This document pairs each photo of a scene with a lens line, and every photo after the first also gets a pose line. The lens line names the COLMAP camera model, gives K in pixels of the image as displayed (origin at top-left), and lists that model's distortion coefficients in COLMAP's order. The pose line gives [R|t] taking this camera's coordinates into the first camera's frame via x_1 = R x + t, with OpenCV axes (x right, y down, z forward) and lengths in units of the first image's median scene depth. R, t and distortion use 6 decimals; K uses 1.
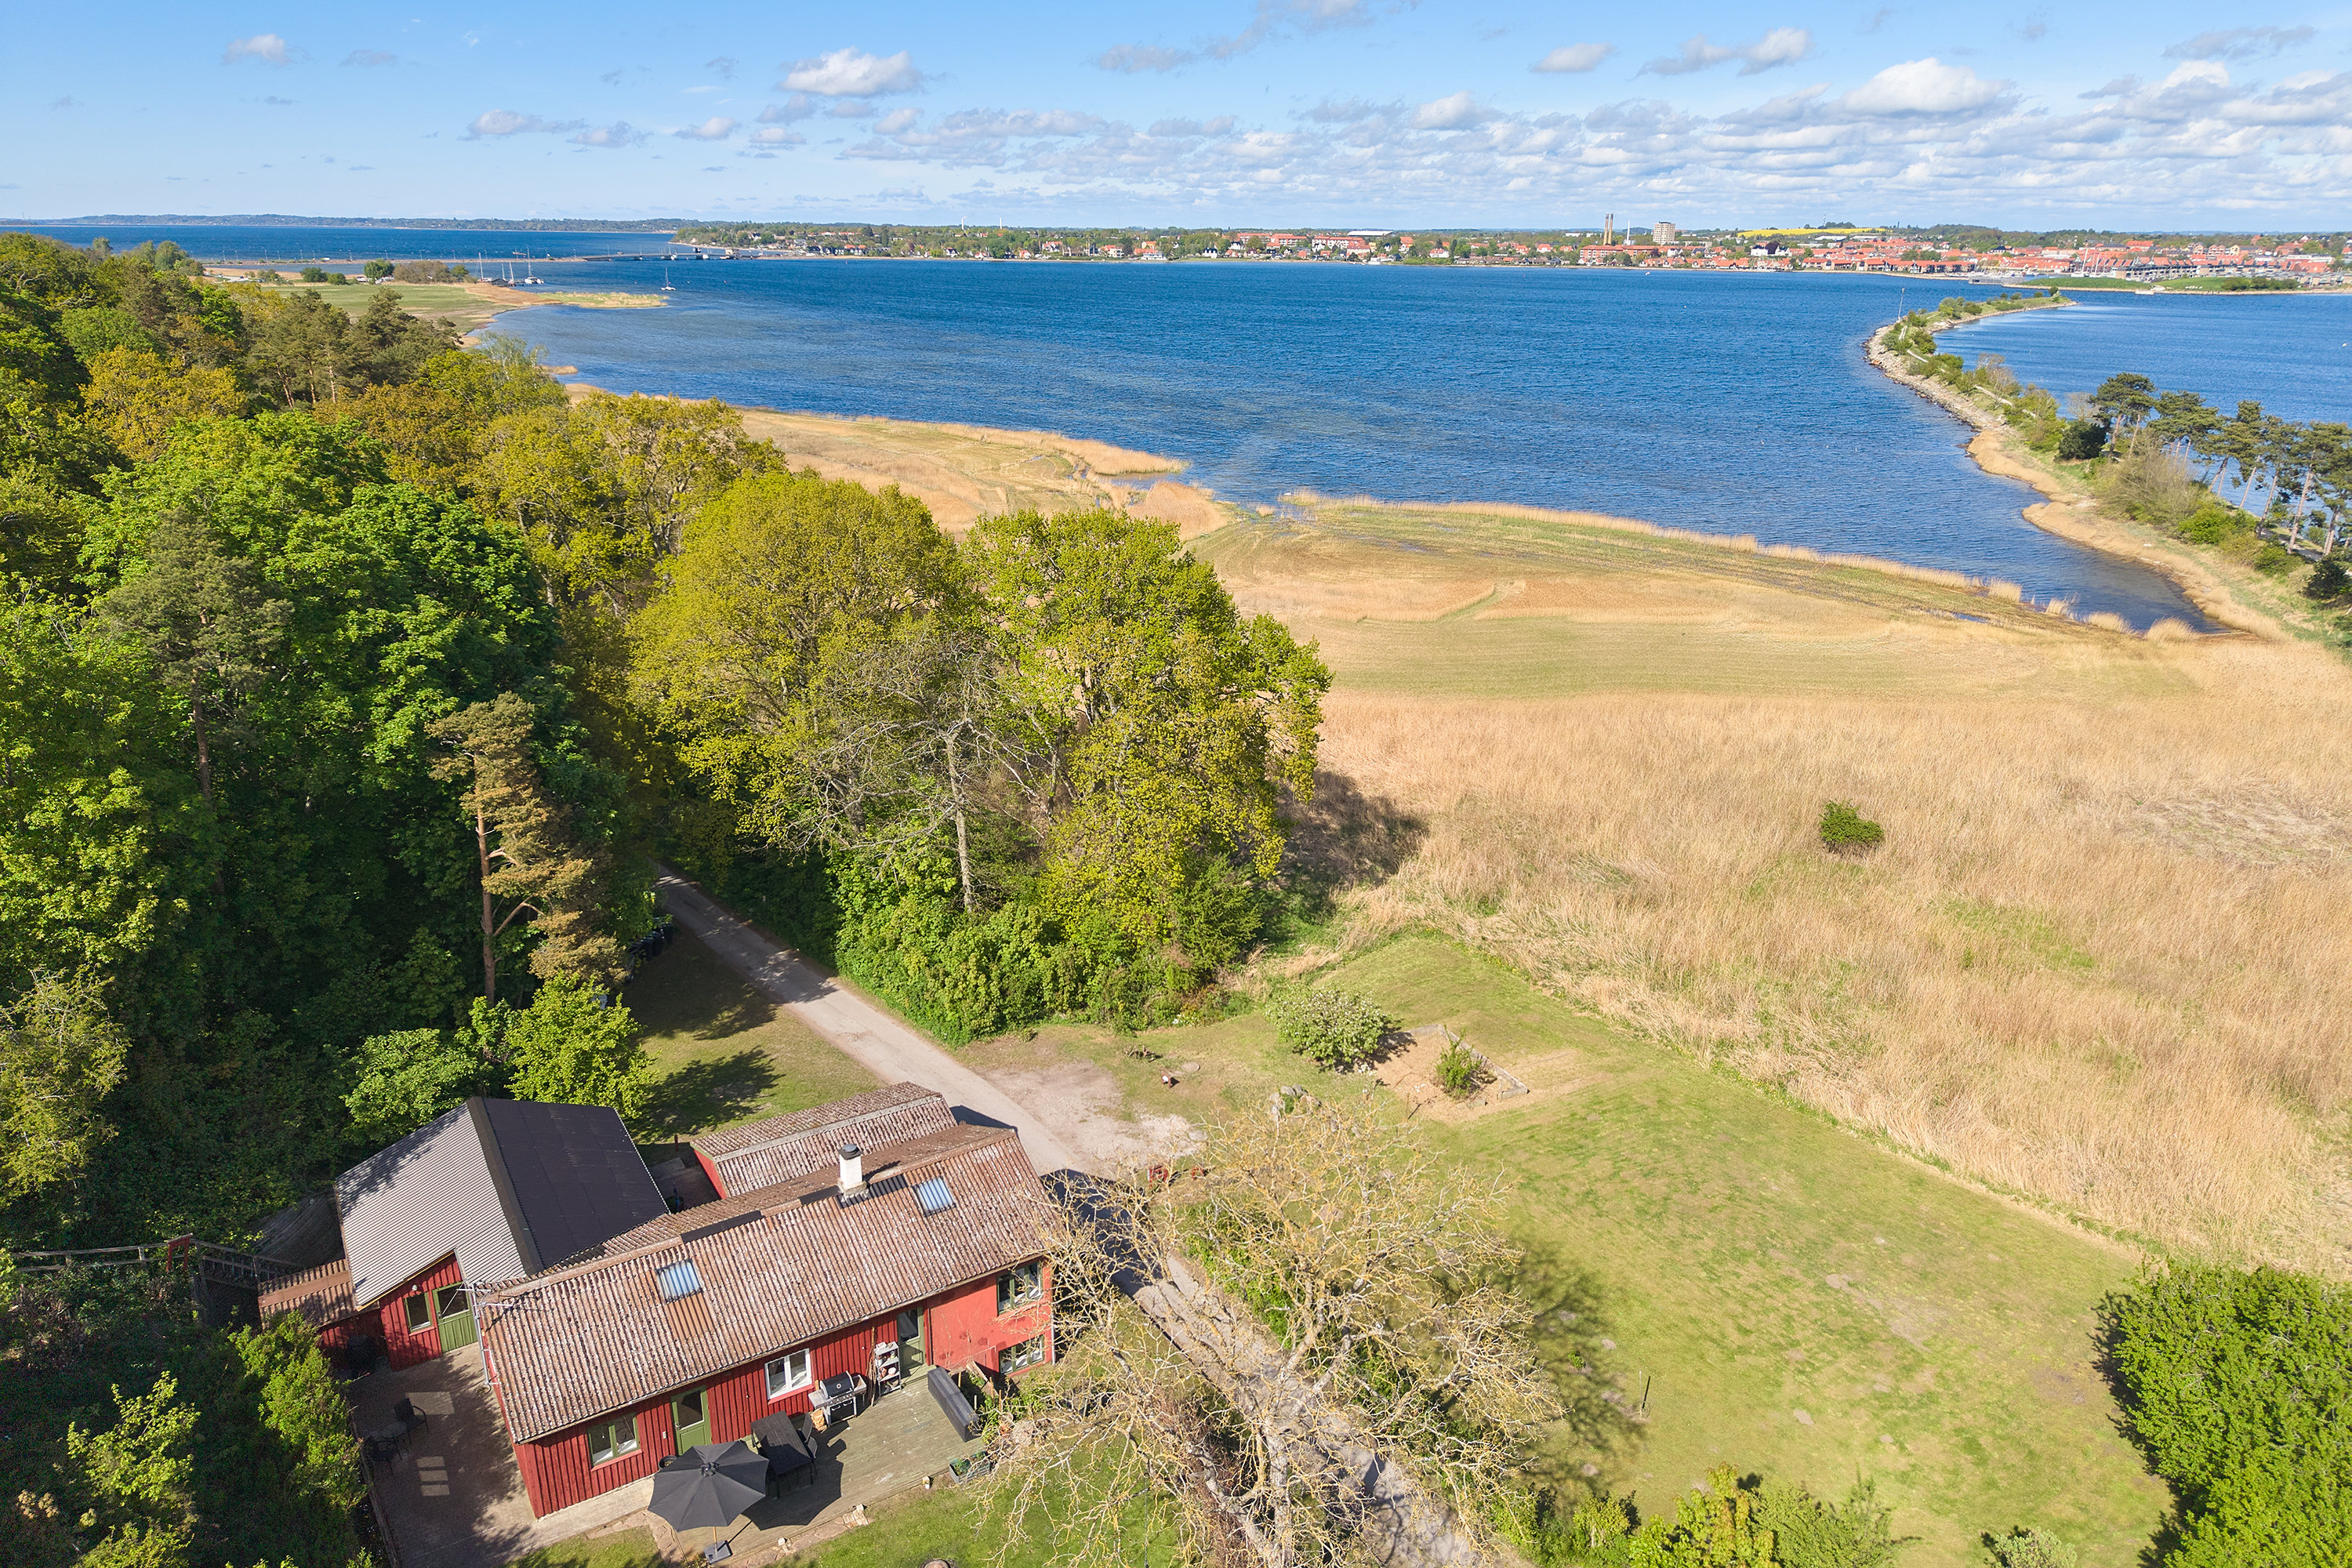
lens RADIAL K [[1584.6, 0, 1167.9], [0, 1584.6, 839.6], [0, 0, 1]] dist [0.020513, -0.019133]
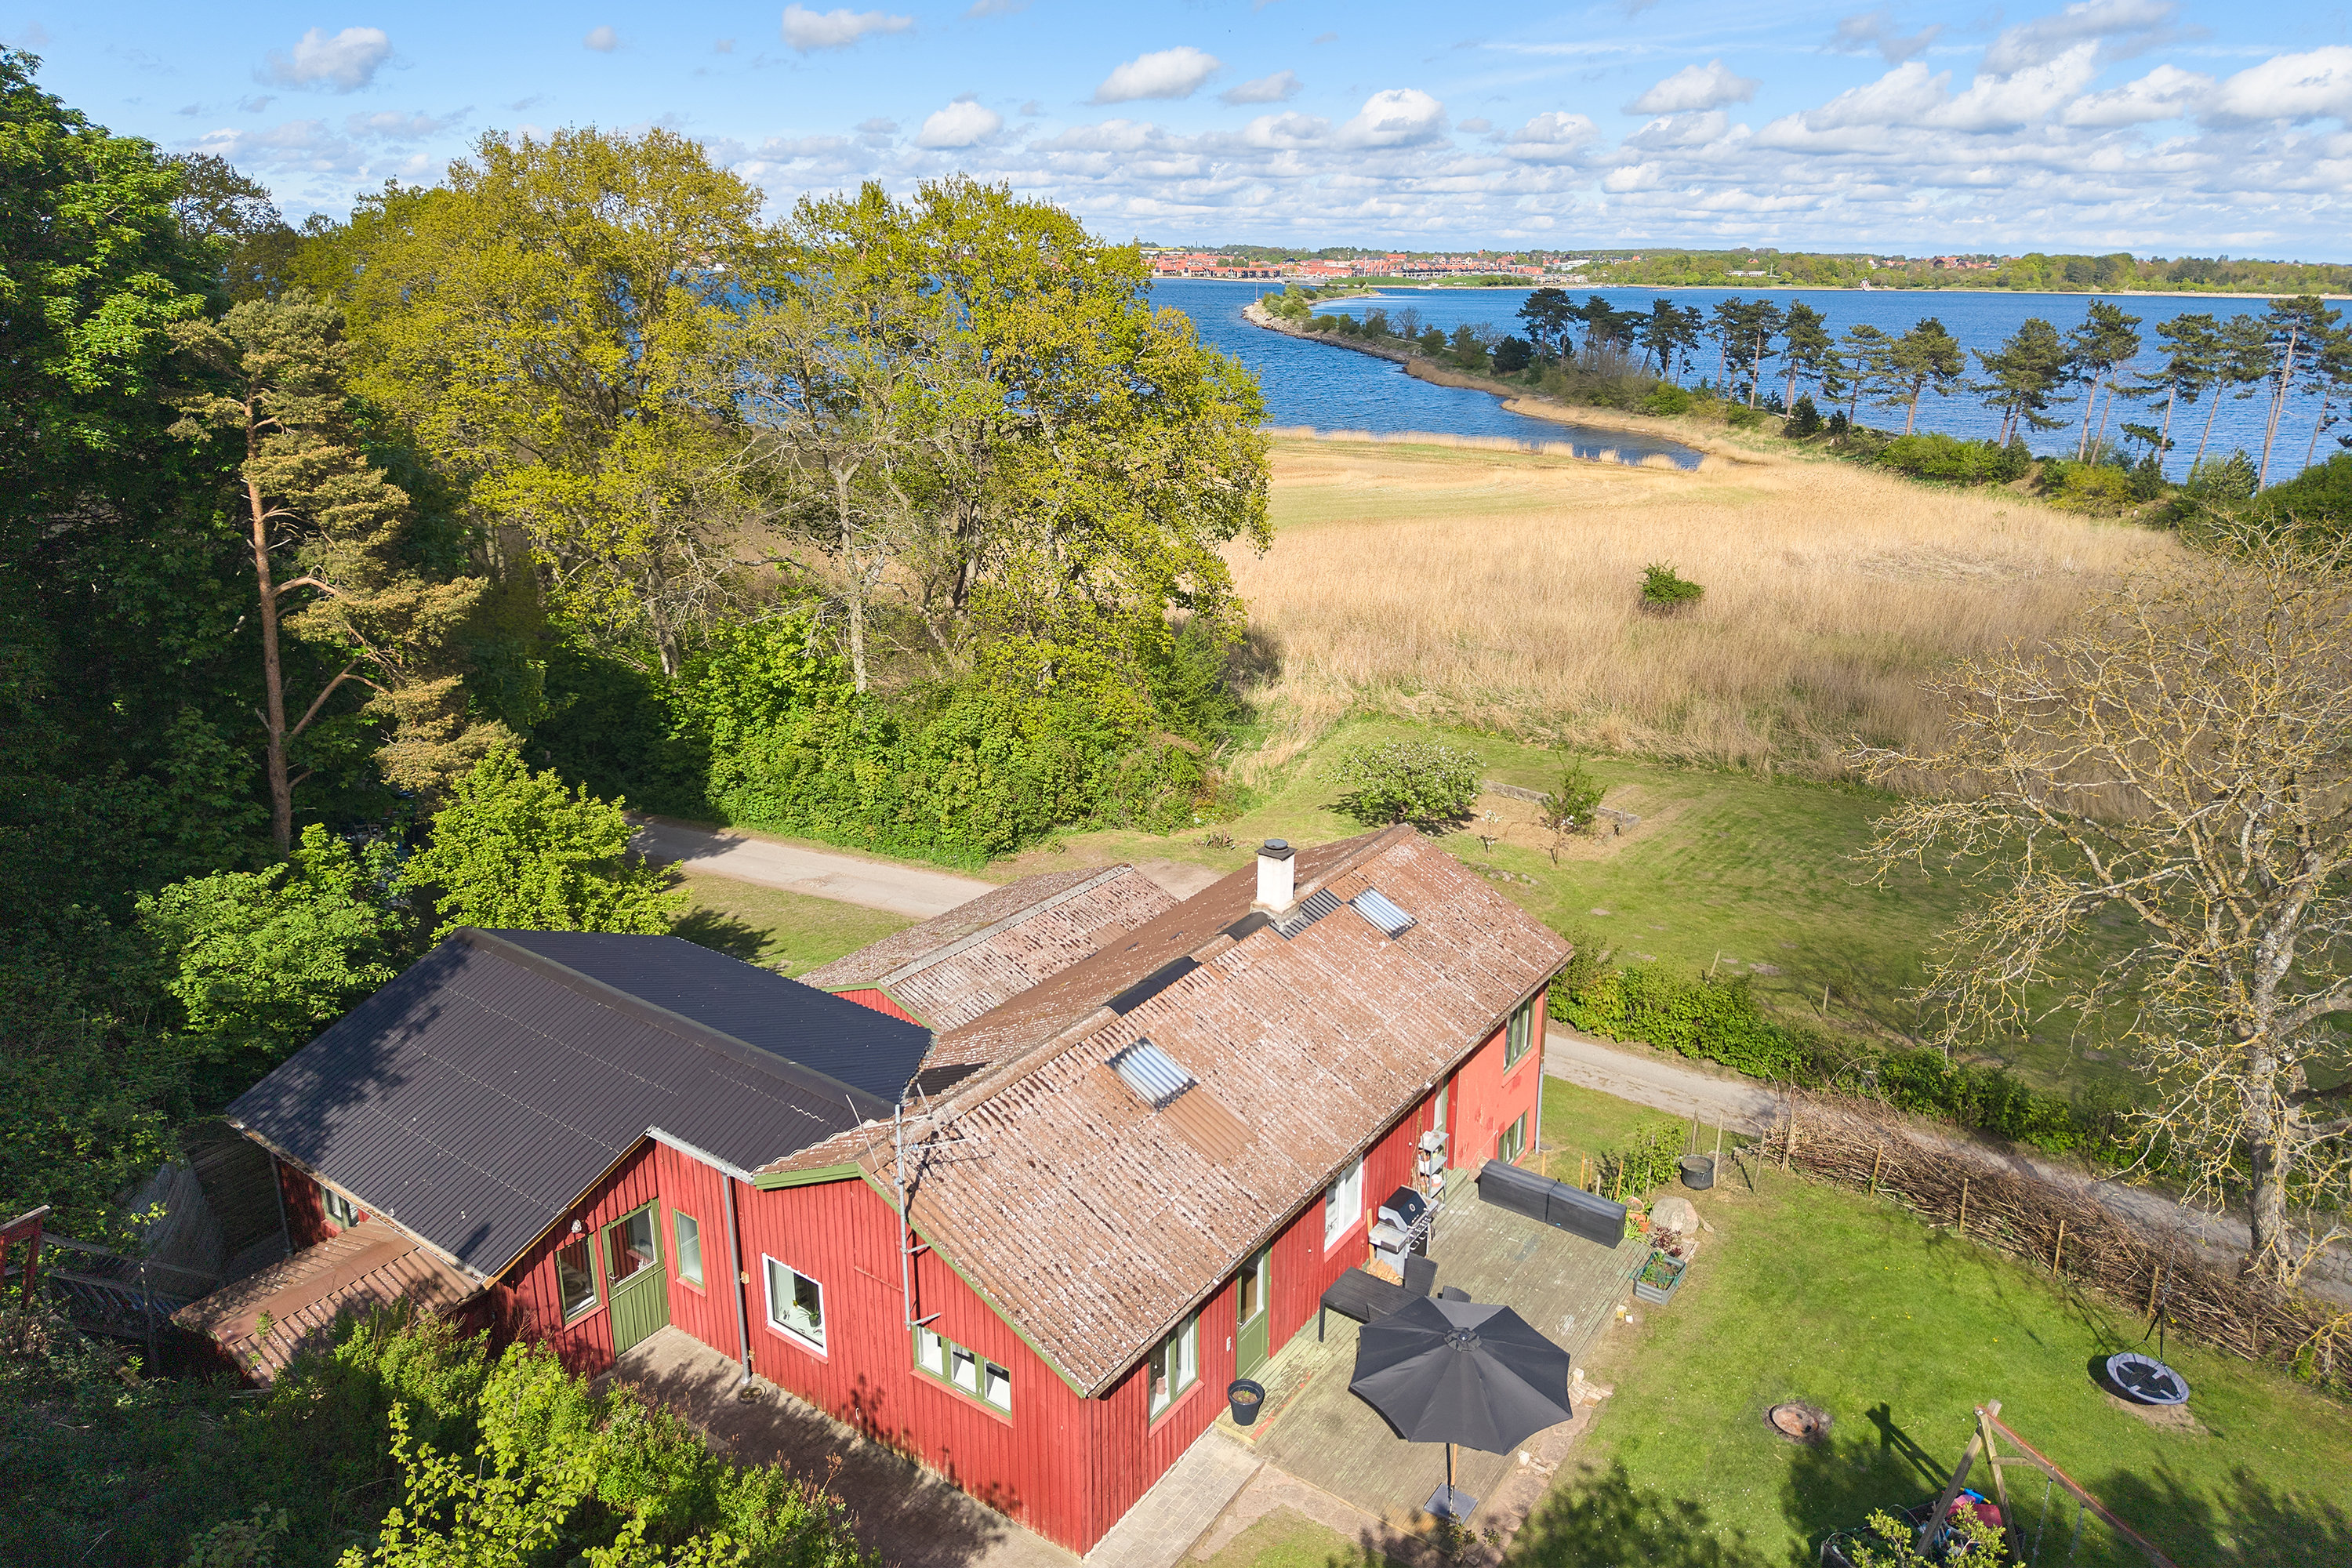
lens RADIAL K [[1584.6, 0, 1163.0], [0, 1584.6, 806.5], [0, 0, 1]] dist [0.020513, -0.019133]
pose [[0.912622, -0.129718, 0.387679, -0.365885], [0.149010, 0.988634, -0.019981, 0.144674], [-0.380680, 0.076003, 0.921578, 0.356011]]
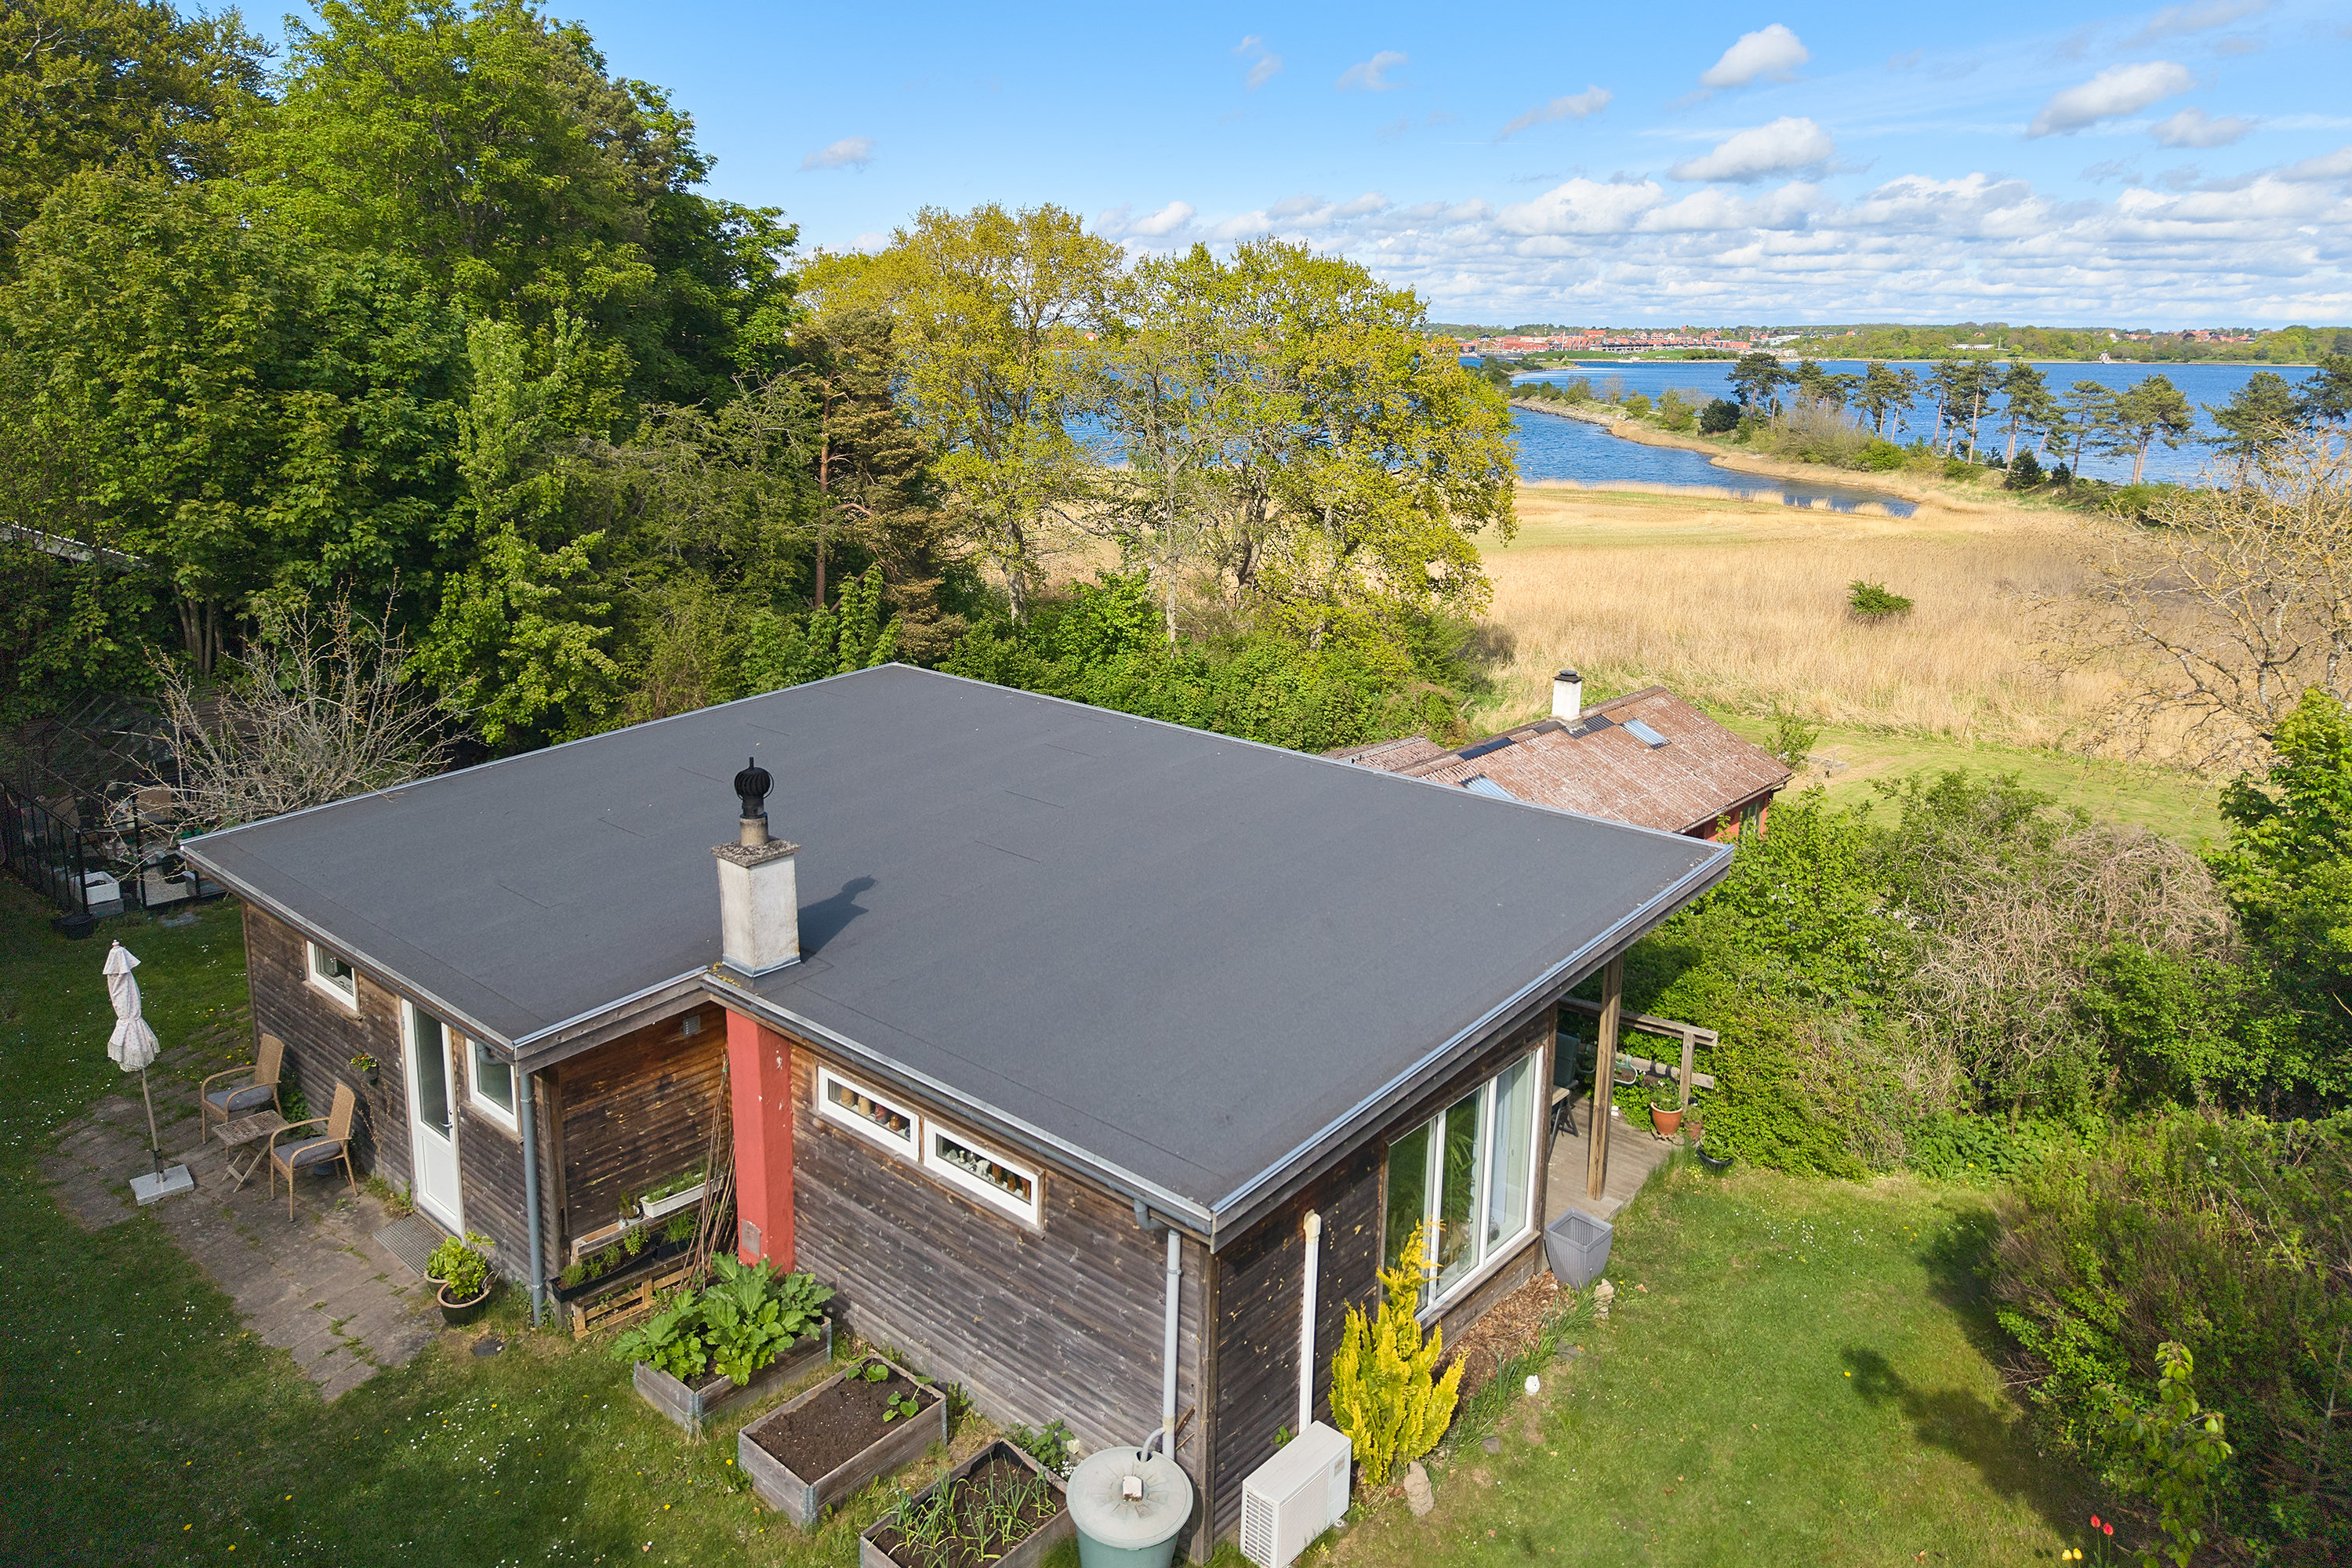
lens RADIAL K [[1584.6, 0, 1067.3], [0, 1584.6, 704.8], [0, 0, 1]] dist [0.020513, -0.019133]
pose [[0.969363, -0.052629, 0.239929, -0.515251], [0.089177, 0.985535, -0.144114, 0.240736], [-0.228874, 0.161095, 0.960034, 0.193335]]
